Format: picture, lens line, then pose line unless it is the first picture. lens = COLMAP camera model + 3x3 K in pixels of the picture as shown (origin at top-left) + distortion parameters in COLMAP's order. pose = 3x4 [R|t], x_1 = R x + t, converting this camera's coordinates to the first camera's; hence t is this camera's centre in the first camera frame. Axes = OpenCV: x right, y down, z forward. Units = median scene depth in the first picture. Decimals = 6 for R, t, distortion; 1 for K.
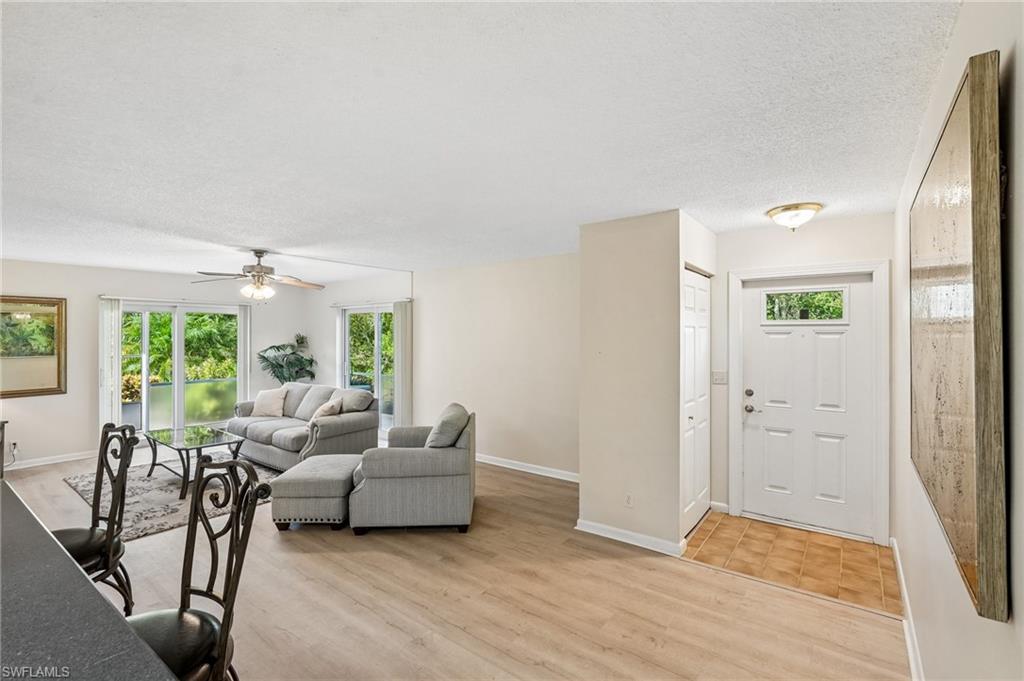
lens RADIAL K [[467.0, 0, 509.8], [0, 467.0, 333.7], [0, 0, 1]] dist [-0.002935, -0.000191]
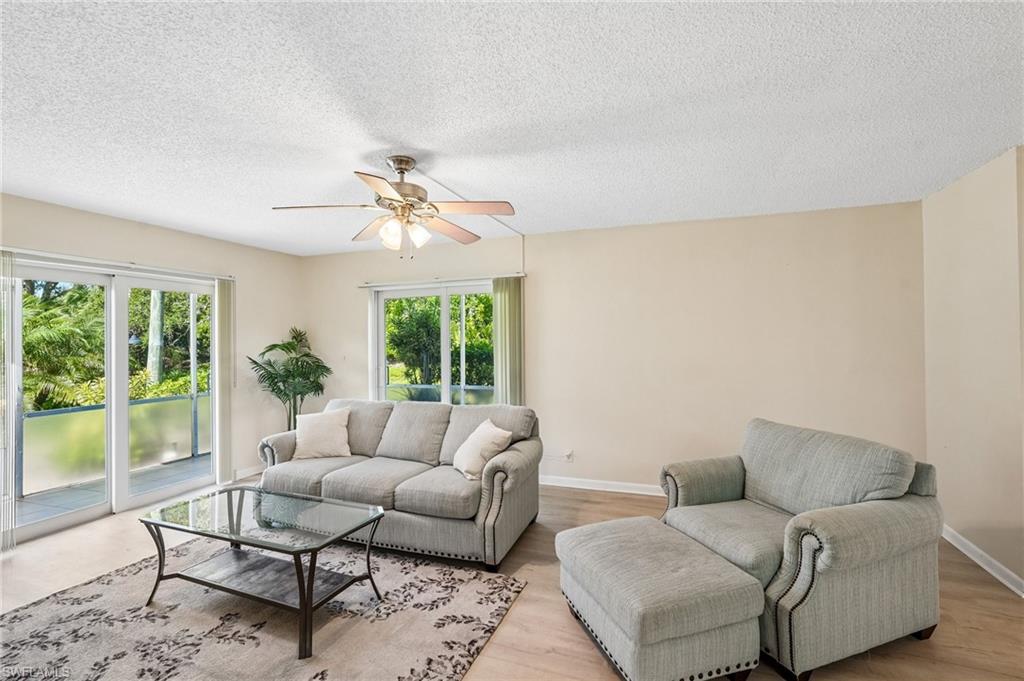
lens RADIAL K [[459.0, 0, 512.0], [0, 459.0, 335.1], [0, 0, 1]] dist [-0.001462, 0.000481]
pose [[0.957189, -0.006220, 0.289395, -0.506066], [0.009471, 0.999907, -0.009834, 0.030933], [-0.289307, 0.012154, 0.957159, 0.398862]]
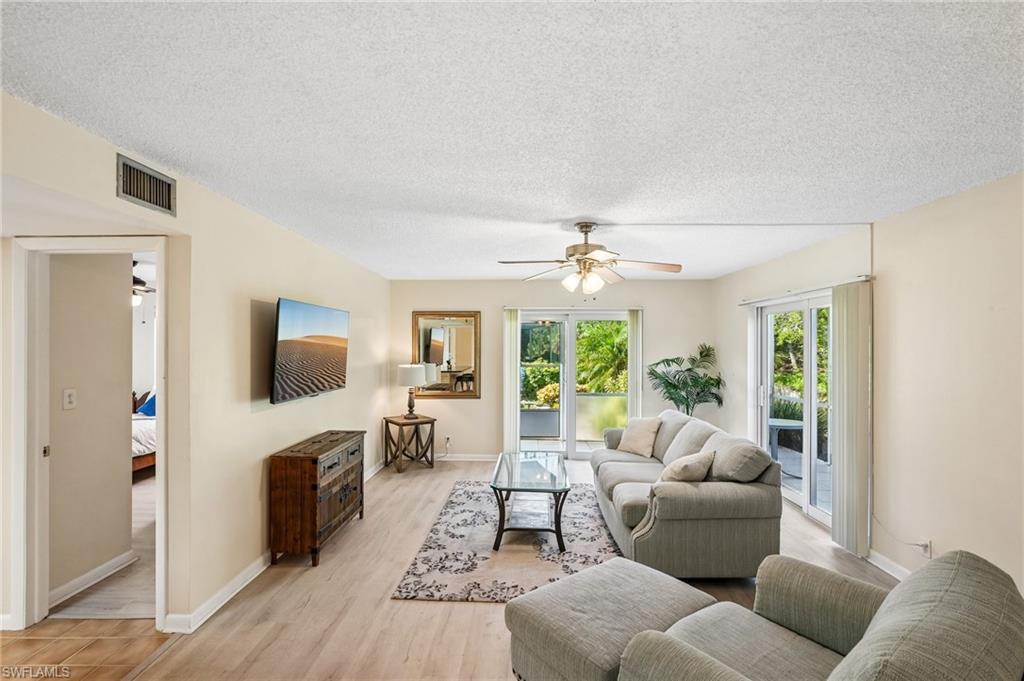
lens RADIAL K [[461.9, 0, 511.5], [0, 461.9, 344.3], [0, 0, 1]] dist [-0.022149, 0.008854]
pose [[0.585166, -0.000287, -0.810913, -0.038446], [-0.000809, 0.999999, -0.000938, 0.002851], [0.810913, 0.001205, 0.585166, 0.449542]]
